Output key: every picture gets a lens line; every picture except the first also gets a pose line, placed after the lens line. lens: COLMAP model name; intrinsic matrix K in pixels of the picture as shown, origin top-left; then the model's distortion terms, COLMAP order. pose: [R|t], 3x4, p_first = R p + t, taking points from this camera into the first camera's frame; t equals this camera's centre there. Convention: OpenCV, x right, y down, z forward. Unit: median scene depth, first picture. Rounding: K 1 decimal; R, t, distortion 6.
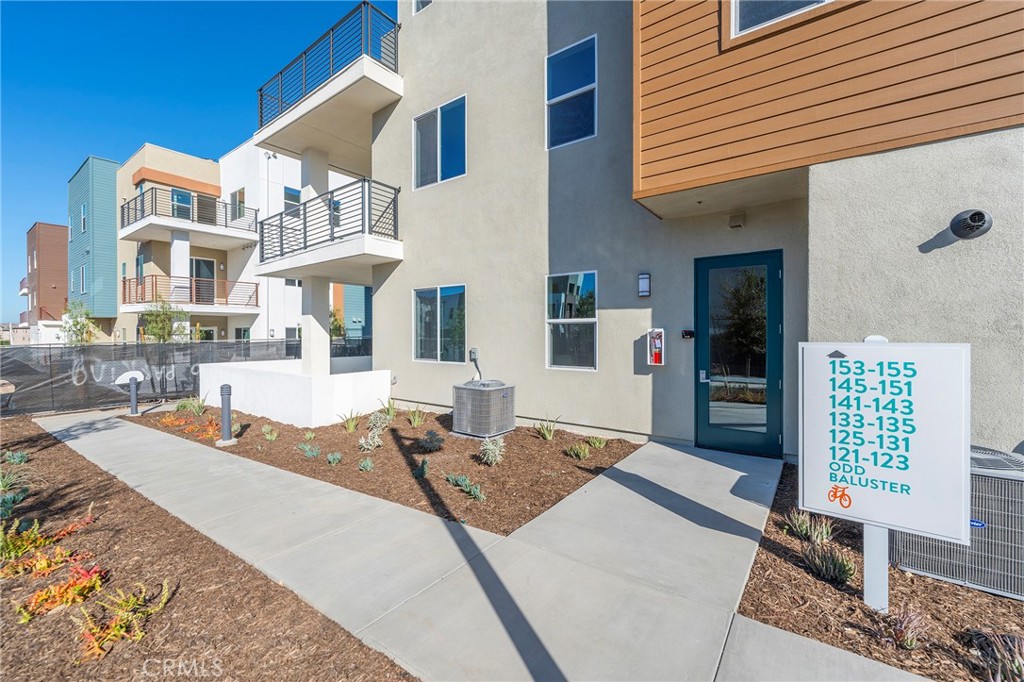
lens RADIAL K [[417.3, 0, 509.1], [0, 417.3, 335.9], [0, 0, 1]] dist [0.000454, 0.000132]
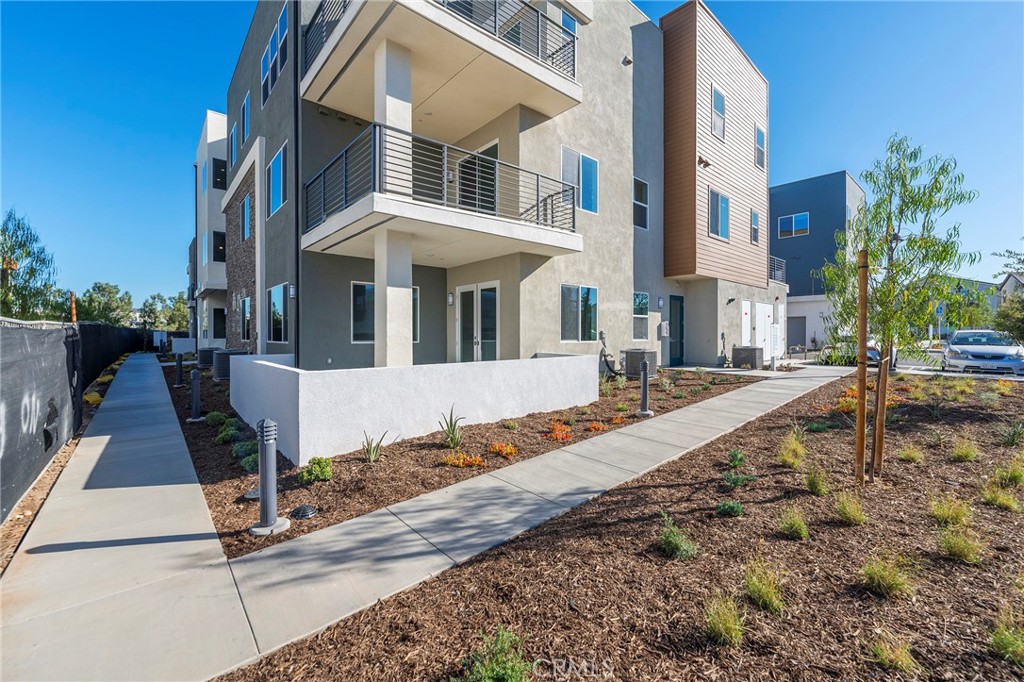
lens RADIAL K [[417.3, 0, 512.0], [0, 417.3, 335.0], [0, 0, 1]] dist [0.000454, 0.000132]
pose [[0.211251, -0.001518, 0.977431, -0.588658], [0.006568, 0.999978, 0.000134, 0.015166], [-0.977410, 0.006392, 0.211256, 0.357631]]
